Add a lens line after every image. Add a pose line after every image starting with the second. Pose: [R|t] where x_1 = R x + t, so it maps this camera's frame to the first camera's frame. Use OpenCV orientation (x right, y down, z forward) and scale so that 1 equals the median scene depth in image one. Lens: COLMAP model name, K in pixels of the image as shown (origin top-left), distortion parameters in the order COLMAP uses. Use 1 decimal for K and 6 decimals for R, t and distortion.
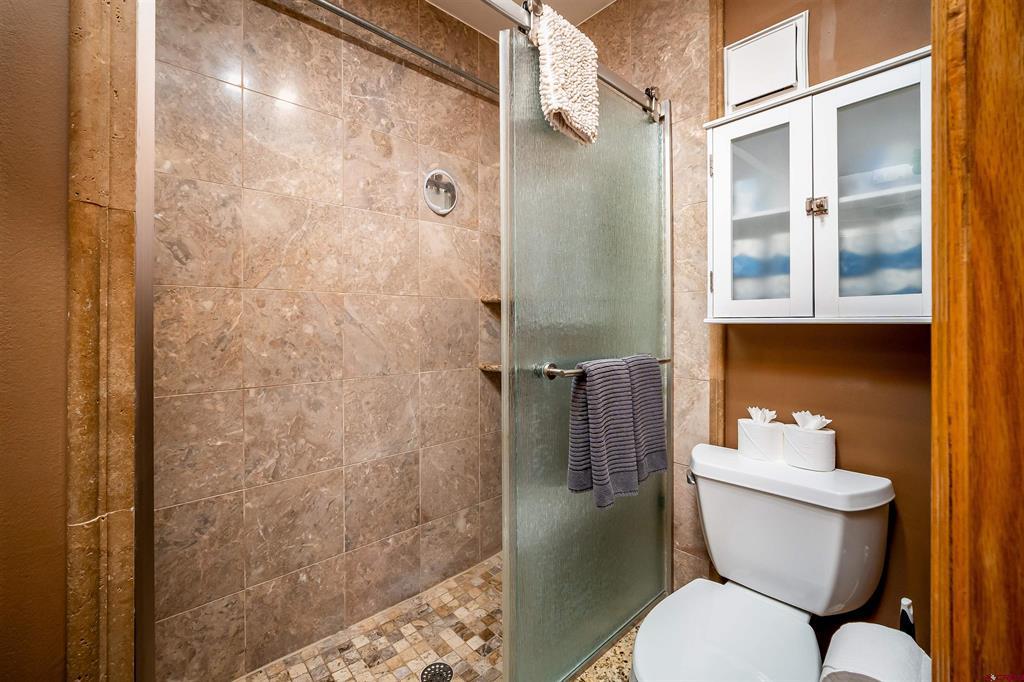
lens RADIAL K [[417.7, 0, 505.2], [0, 417.7, 332.0], [0, 0, 1]] dist [-0.000258, -0.000719]
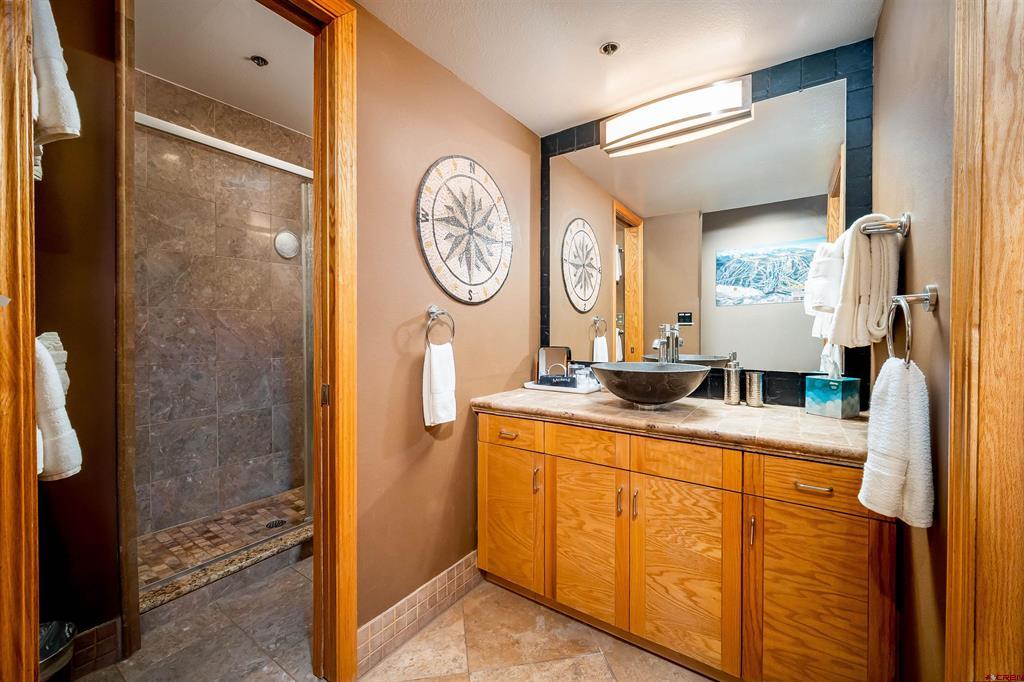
lens RADIAL K [[402.8, 0, 504.4], [0, 402.8, 338.4], [0, 0, 1]] dist [-0.002788, 0.002677]
pose [[0.973746, -0.002553, 0.227624, 0.364561], [0.001353, 0.999984, 0.005425, 0.015824], [-0.227634, -0.004975, 0.973734, -0.822436]]
